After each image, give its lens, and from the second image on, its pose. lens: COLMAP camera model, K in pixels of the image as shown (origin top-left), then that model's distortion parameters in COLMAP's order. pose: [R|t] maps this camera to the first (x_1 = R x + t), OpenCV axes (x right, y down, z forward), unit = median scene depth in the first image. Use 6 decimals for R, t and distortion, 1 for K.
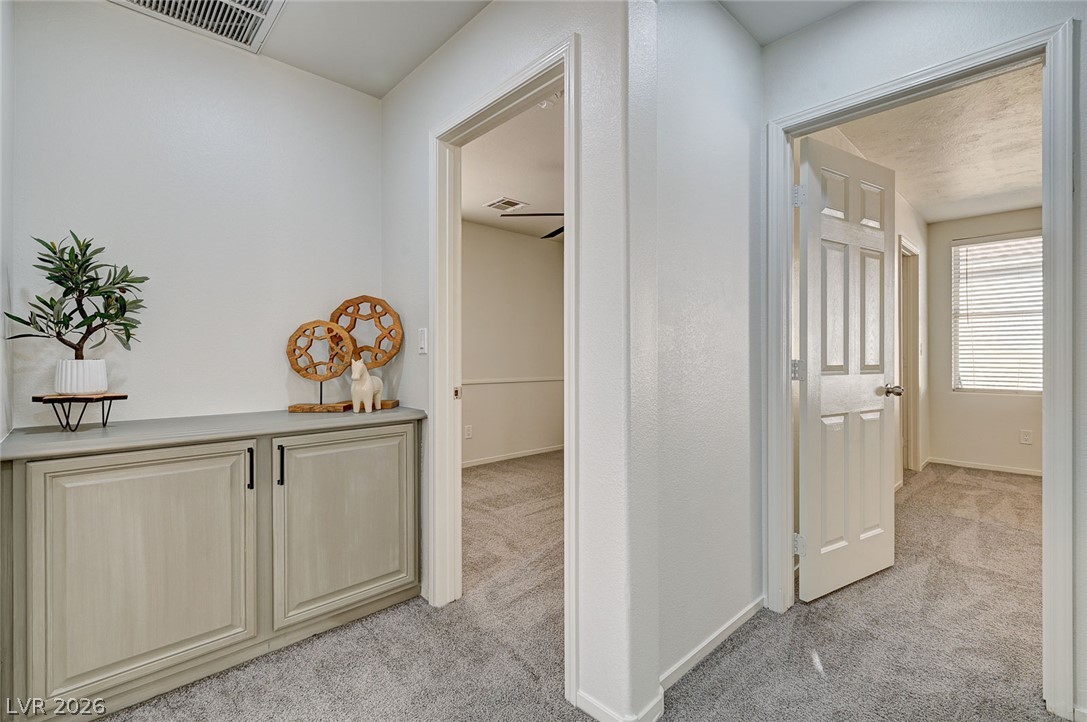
lens RADIAL K [[498.0, 0, 548.1], [0, 498.0, 357.5], [0, 0, 1]] dist [-0.000210, 0.000557]
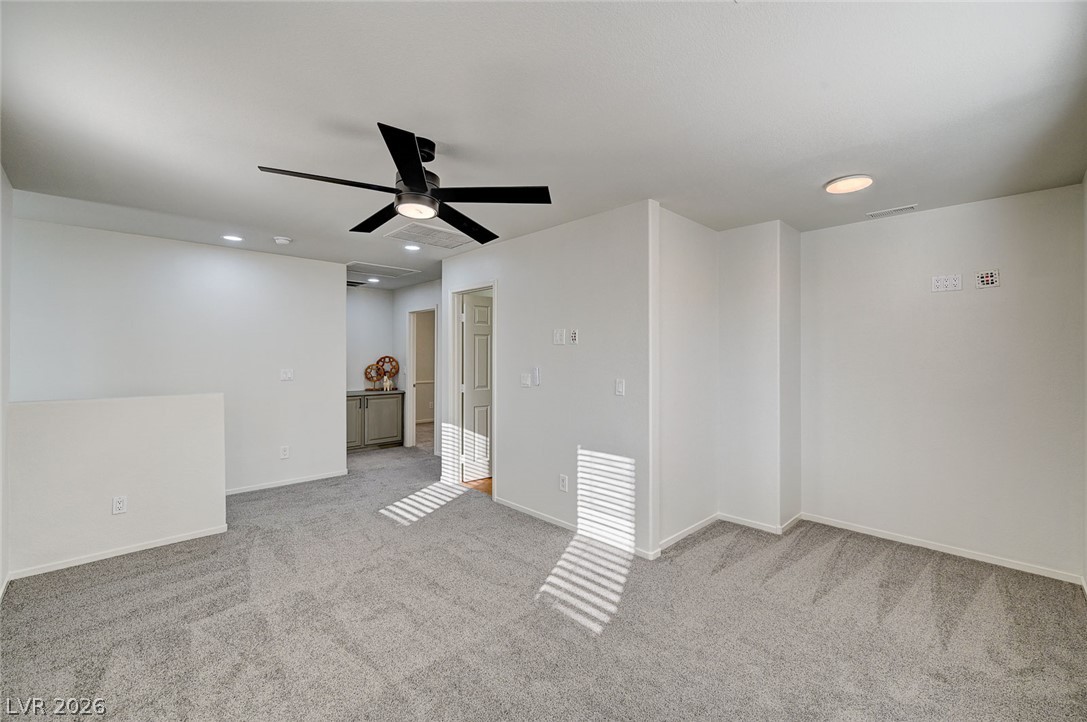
lens RADIAL K [[450.1, 0, 547.5], [0, 450.1, 357.6], [0, 0, 1]] dist [-0.003777, -0.000396]
pose [[0.999854, 0.001920, 0.016953, 0.703370], [-0.001877, 0.999995, -0.002552, -0.117881], [-0.016957, 0.002519, 0.999853, -2.180679]]
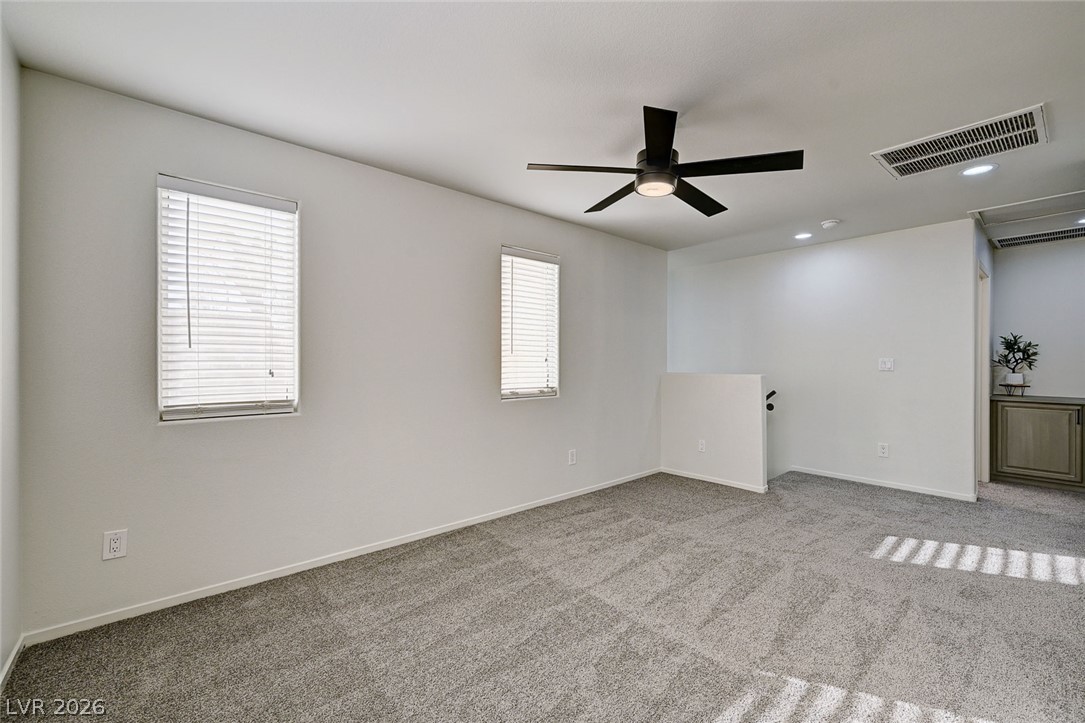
lens RADIAL K [[449.2, 0, 550.6], [0, 449.2, 363.7], [0, 0, 1]] dist [-0.003777, -0.000396]
pose [[-0.046406, 0.003101, -0.998918, 1.510161], [-0.002670, 0.999991, 0.003228, -0.042899], [0.998919, 0.002817, -0.046397, -1.340019]]
